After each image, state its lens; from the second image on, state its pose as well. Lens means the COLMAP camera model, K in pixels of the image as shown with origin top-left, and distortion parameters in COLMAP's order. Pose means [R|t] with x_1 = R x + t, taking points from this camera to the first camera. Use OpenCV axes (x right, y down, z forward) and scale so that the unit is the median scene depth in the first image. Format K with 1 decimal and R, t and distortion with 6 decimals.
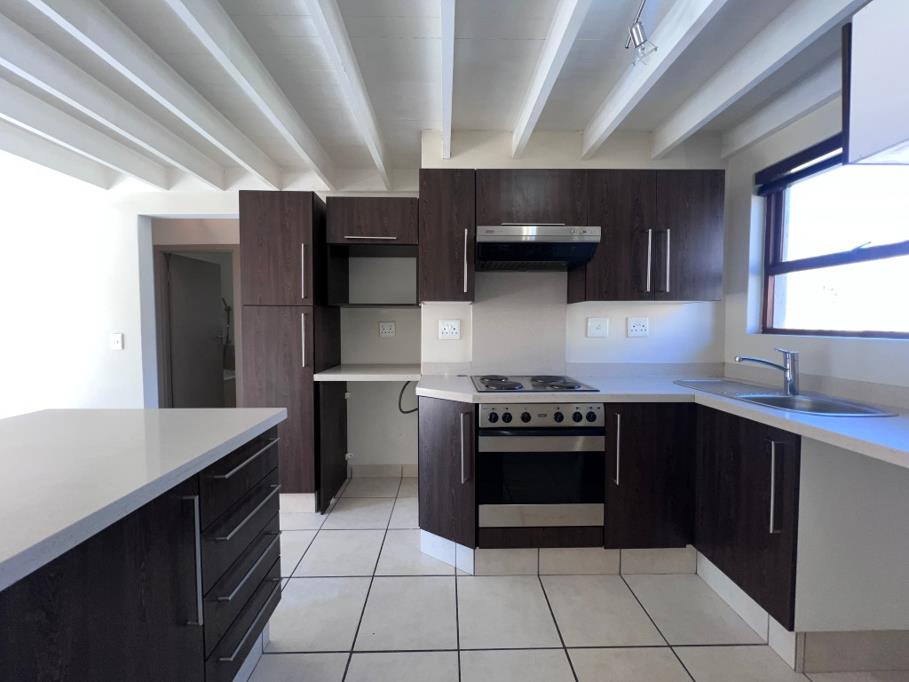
lens RADIAL K [[361.9, 0, 454.0], [0, 361.9, 338.6], [0, 0, 1]] dist [-0.007834, -0.000474]
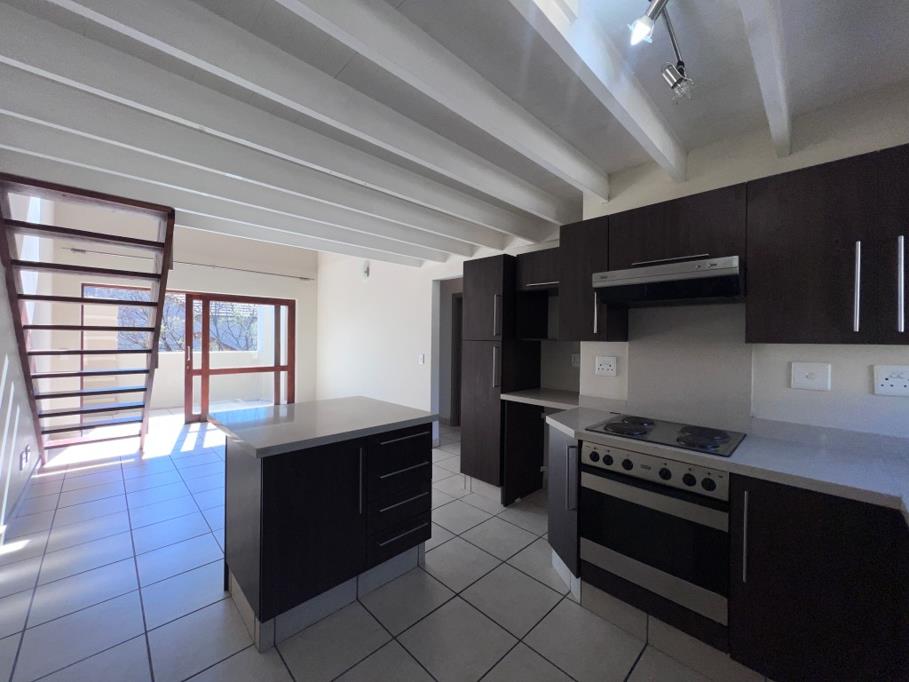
lens RADIAL K [[361.9, 0, 453.0], [0, 361.9, 339.0], [0, 0, 1]] dist [-0.007834, -0.000474]
pose [[0.682321, 0.010992, -0.730970, 0.512573], [-0.045393, 0.998595, -0.027355, -0.062822], [0.729642, 0.051846, 0.681861, -0.019136]]
